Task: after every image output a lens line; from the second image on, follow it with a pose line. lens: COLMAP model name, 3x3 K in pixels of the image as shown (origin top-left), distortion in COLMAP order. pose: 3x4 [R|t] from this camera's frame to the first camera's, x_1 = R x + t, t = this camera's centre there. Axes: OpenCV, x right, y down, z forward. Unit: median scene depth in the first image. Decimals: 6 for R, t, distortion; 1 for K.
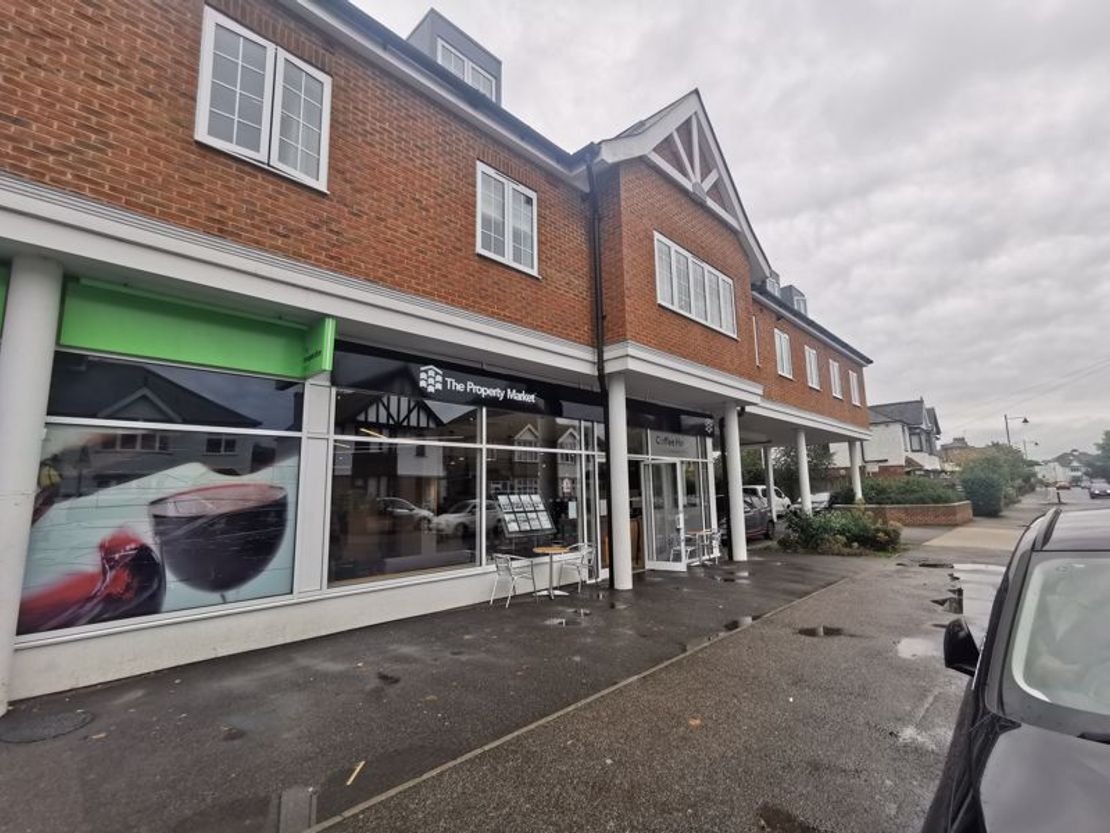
lens RADIAL K [[512.3, 0, 555.0], [0, 512.3, 416.5], [0, 0, 1]] dist [-0.001649, 0.001101]
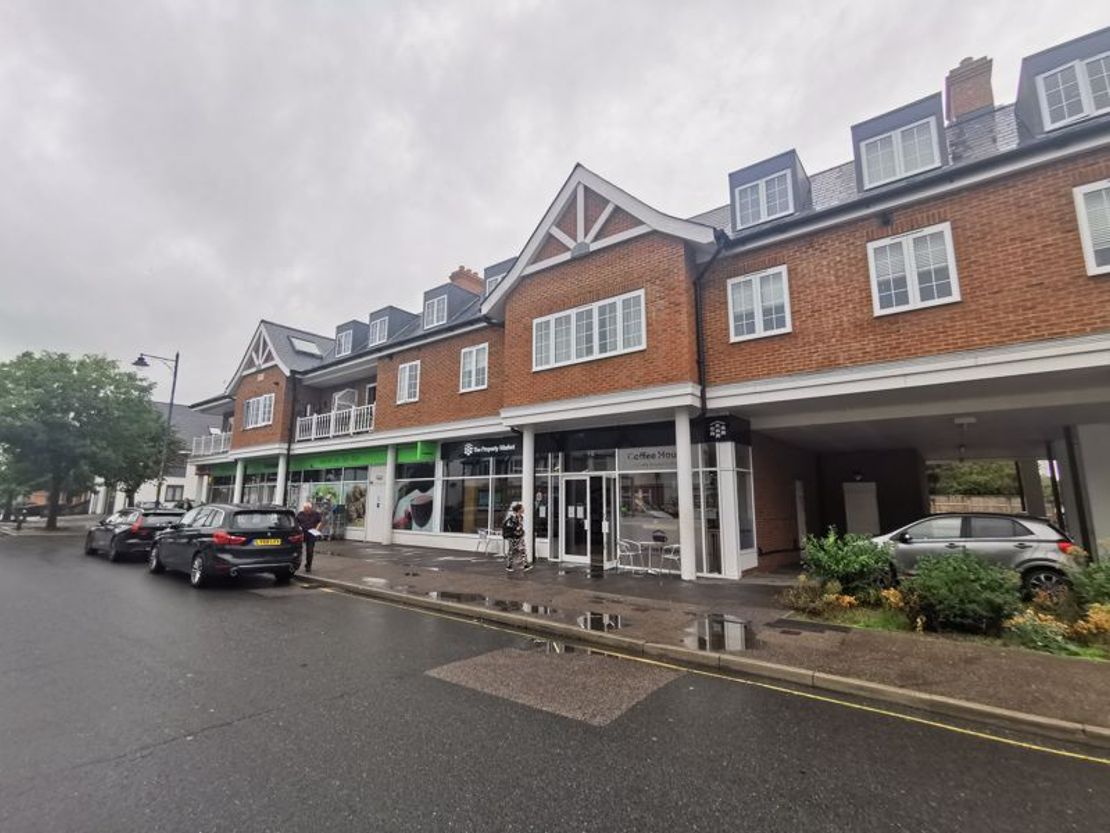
lens RADIAL K [[509.0, 0, 552.2], [0, 509.0, 414.3], [0, 0, 1]] dist [-0.009659, 0.010108]
pose [[0.099180, -0.145370, -0.984394, 1.988367], [0.142177, 0.981191, -0.130573, 0.117955], [0.984860, -0.127008, 0.117983, 1.075642]]
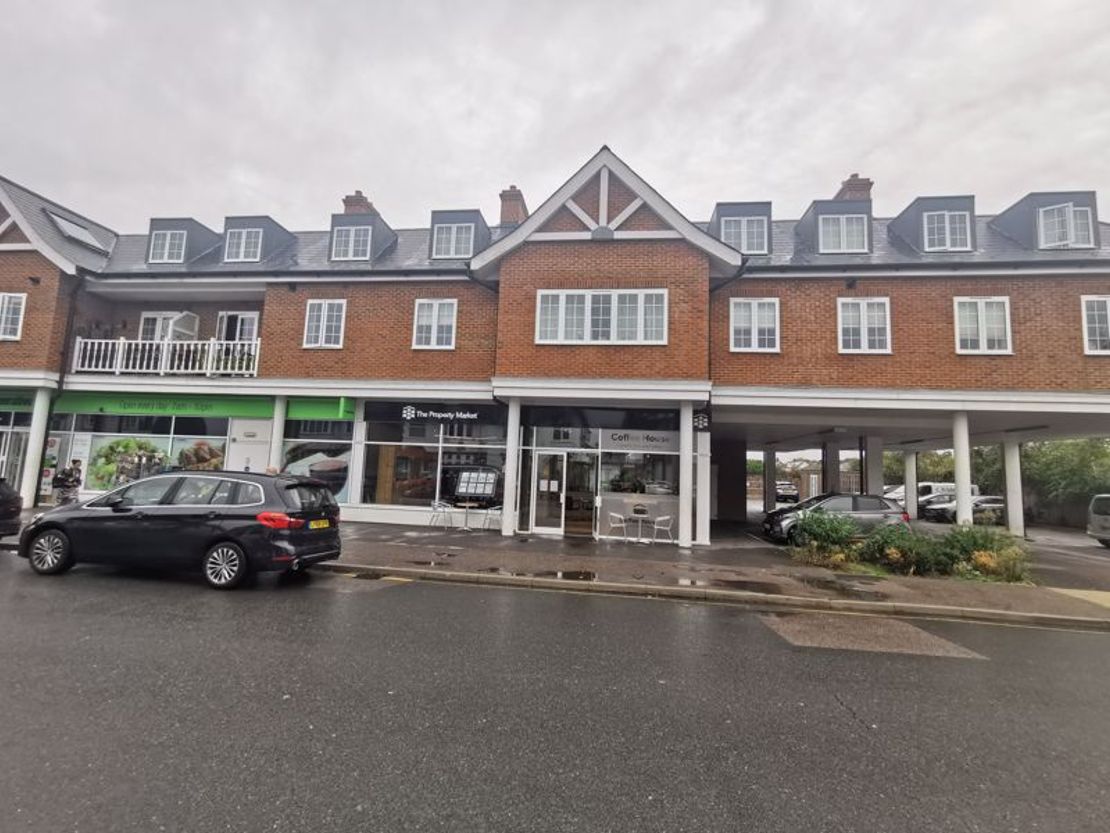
lens RADIAL K [[509.0, 0, 552.2], [0, 509.0, 414.3], [0, 0, 1]] dist [-0.009659, 0.010108]
pose [[0.593814, -0.043607, -0.803420, 1.671526], [0.067985, 0.997679, -0.003902, -0.019282], [0.801725, -0.052303, 0.595401, 0.234026]]
